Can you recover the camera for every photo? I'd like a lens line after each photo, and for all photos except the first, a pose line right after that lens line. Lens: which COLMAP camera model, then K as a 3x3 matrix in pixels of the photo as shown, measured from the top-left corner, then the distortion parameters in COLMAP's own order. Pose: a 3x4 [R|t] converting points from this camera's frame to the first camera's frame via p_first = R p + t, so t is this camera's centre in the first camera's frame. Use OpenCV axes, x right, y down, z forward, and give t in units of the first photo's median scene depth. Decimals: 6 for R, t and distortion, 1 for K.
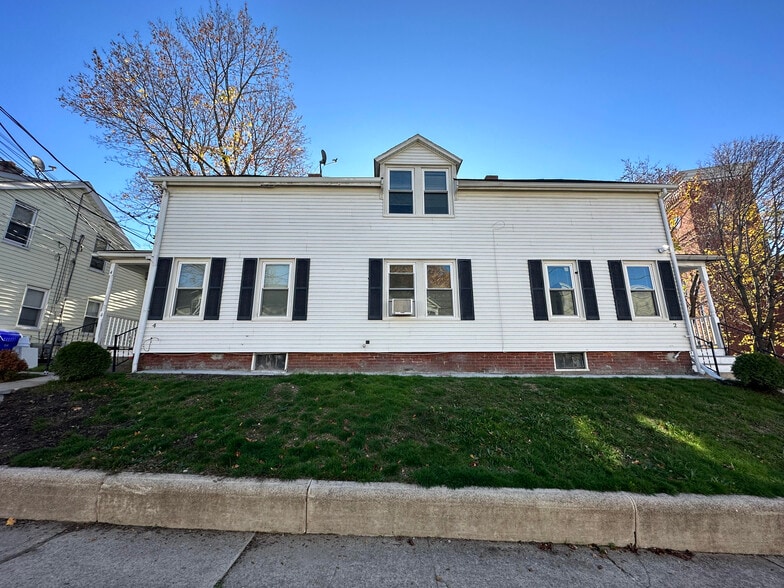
lens RADIAL K [[358.2, 0, 392.0], [0, 358.2, 294.0], [0, 0, 1]] dist [0.001823, 0.000067]
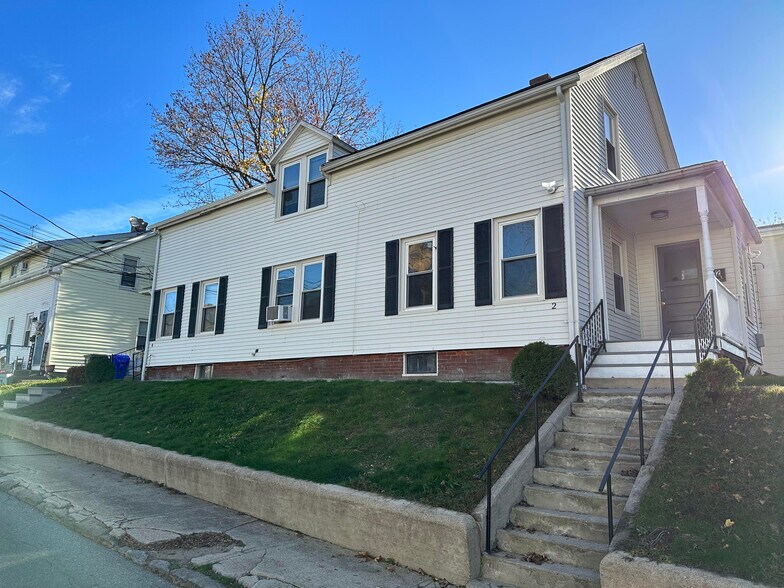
lens RADIAL K [[545.6, 0, 392.0], [0, 545.6, 294.0], [0, 0, 1]] dist [0.046059, -0.003387]
pose [[0.756639, -0.106424, -0.645113, 1.214145], [0.153237, 0.988048, 0.016731, 0.003303], [0.635622, -0.111514, 0.763904, 0.040427]]
